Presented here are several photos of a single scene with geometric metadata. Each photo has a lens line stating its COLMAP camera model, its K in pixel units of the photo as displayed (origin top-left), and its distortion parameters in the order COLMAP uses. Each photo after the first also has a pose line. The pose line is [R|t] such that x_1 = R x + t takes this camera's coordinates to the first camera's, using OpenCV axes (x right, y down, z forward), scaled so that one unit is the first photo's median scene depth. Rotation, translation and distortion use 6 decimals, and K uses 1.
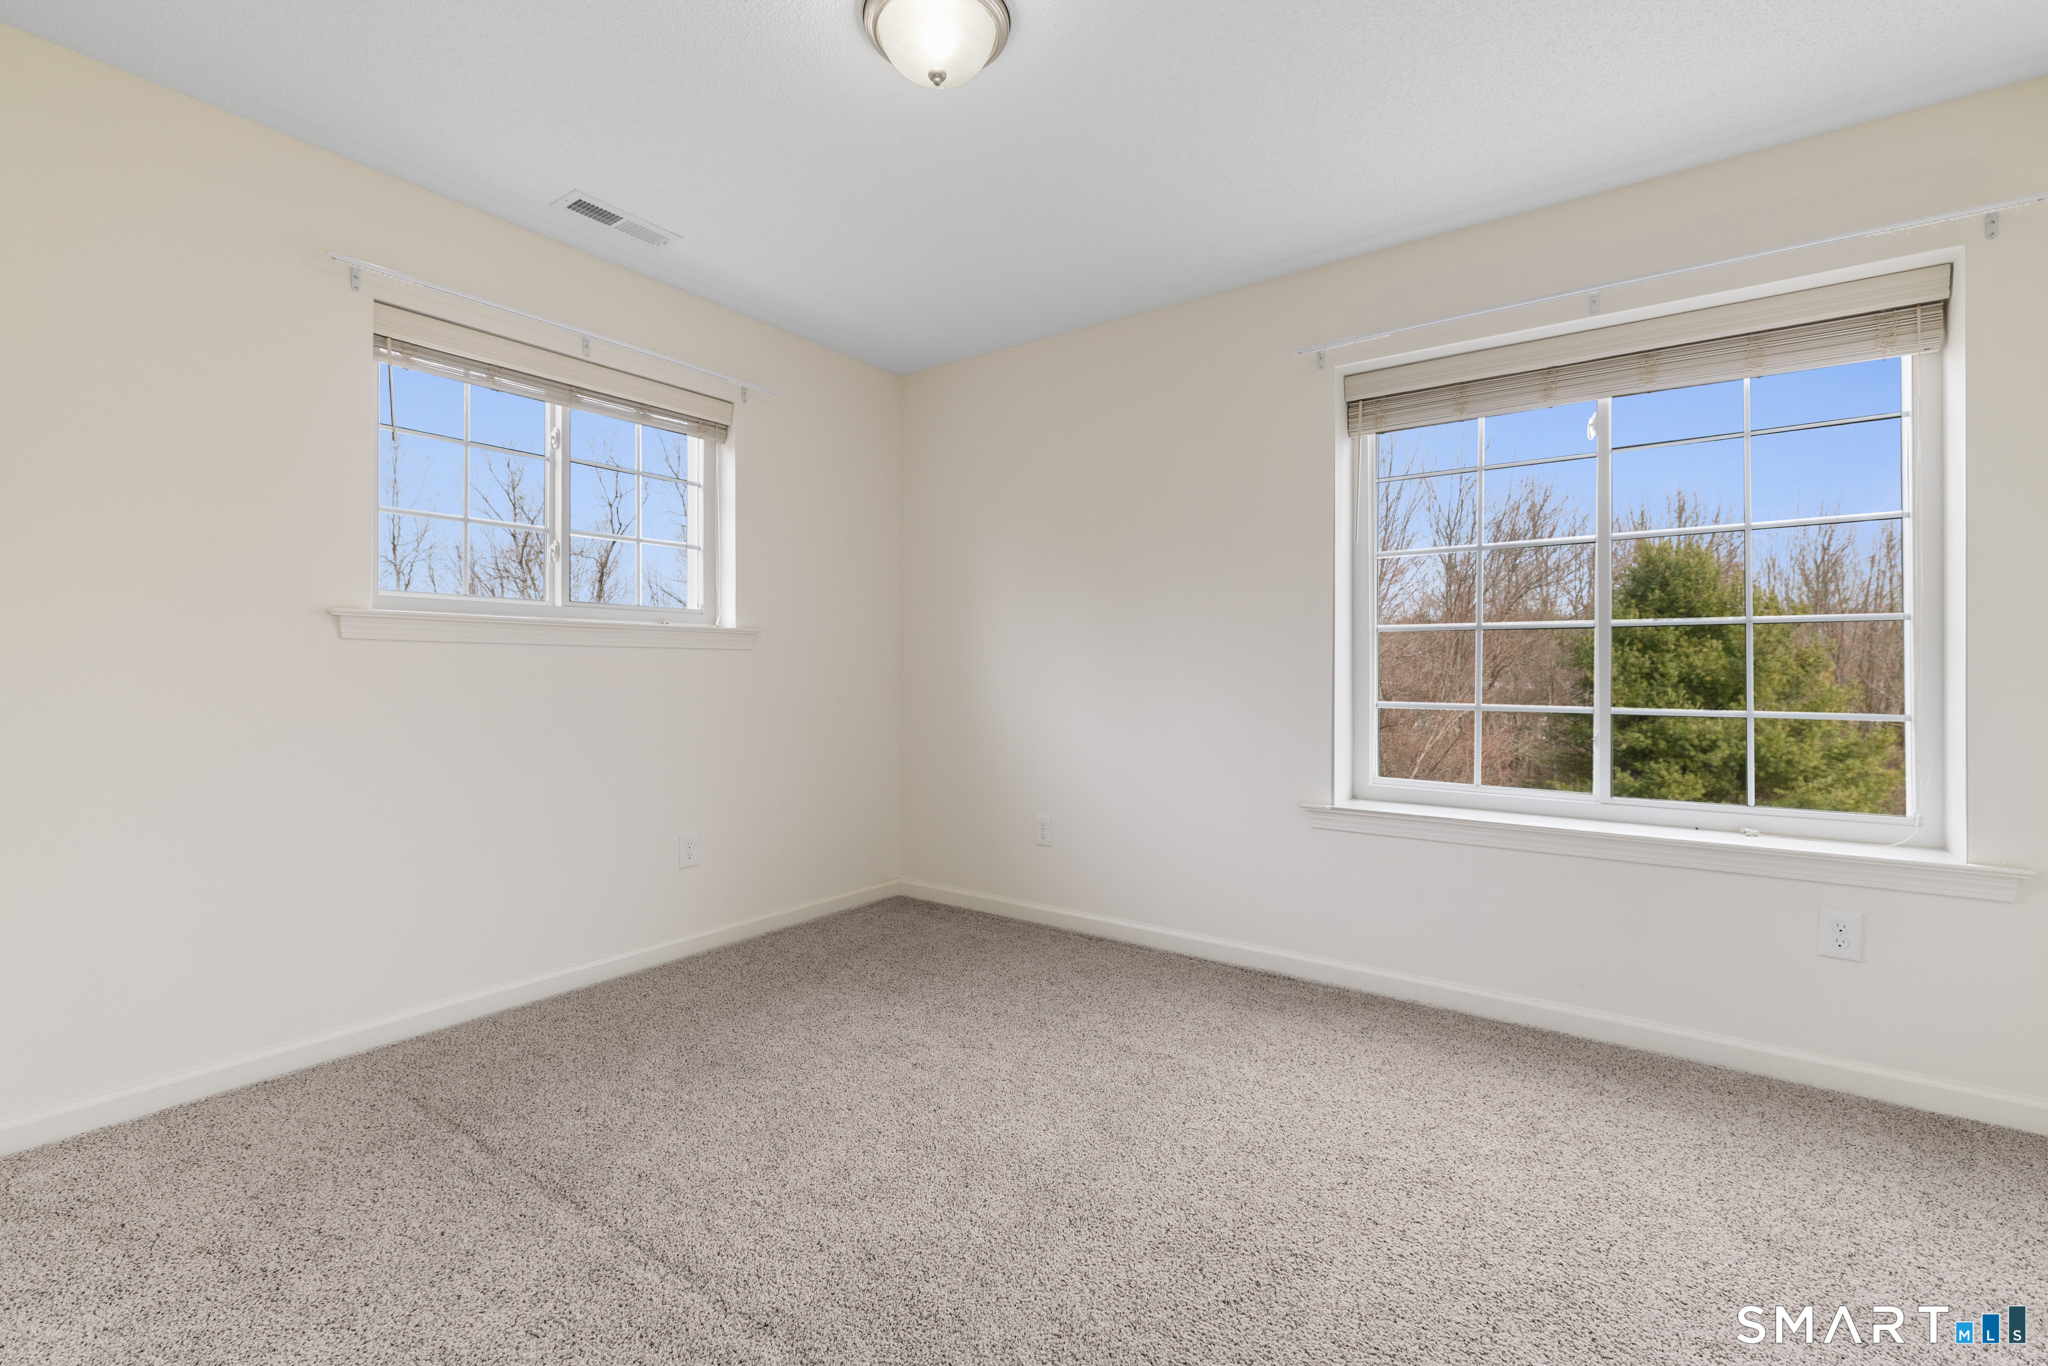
lens RADIAL K [[884.4, 0, 1019.5], [0, 884.4, 673.2], [0, 0, 1]] dist [-0.001569, -0.000137]
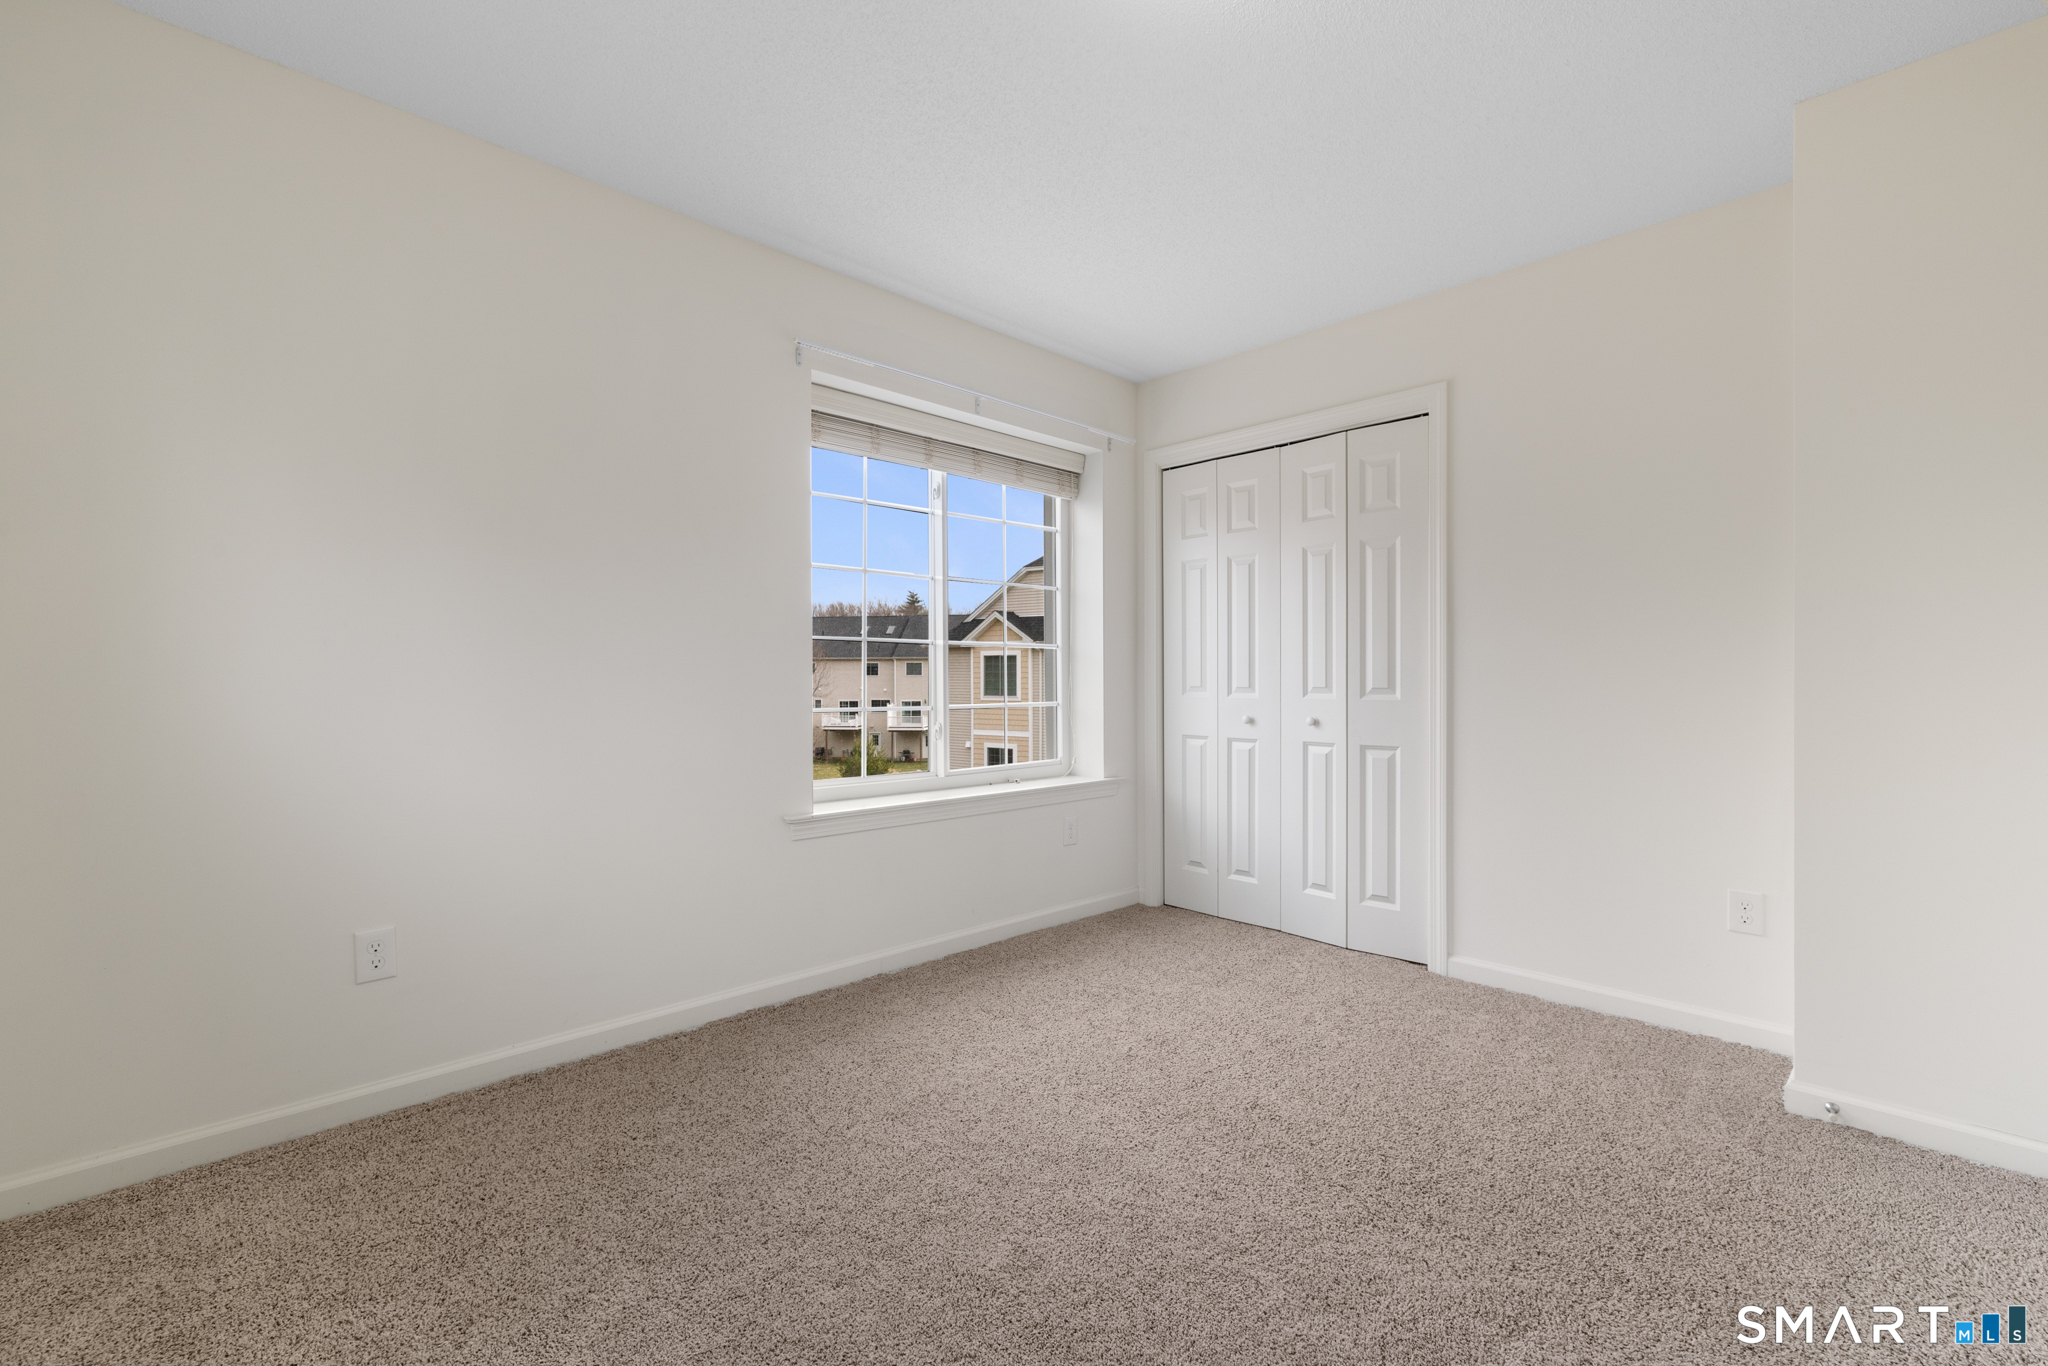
lens RADIAL K [[884.4, 0, 1019.5], [0, 884.4, 673.2], [0, 0, 1]] dist [-0.001569, -0.000137]
pose [[0.175518, -0.000685, 0.984476, -0.658217], [0.003551, 0.999994, 0.000063, -0.008670], [-0.984470, 0.003485, 0.175519, 0.668250]]
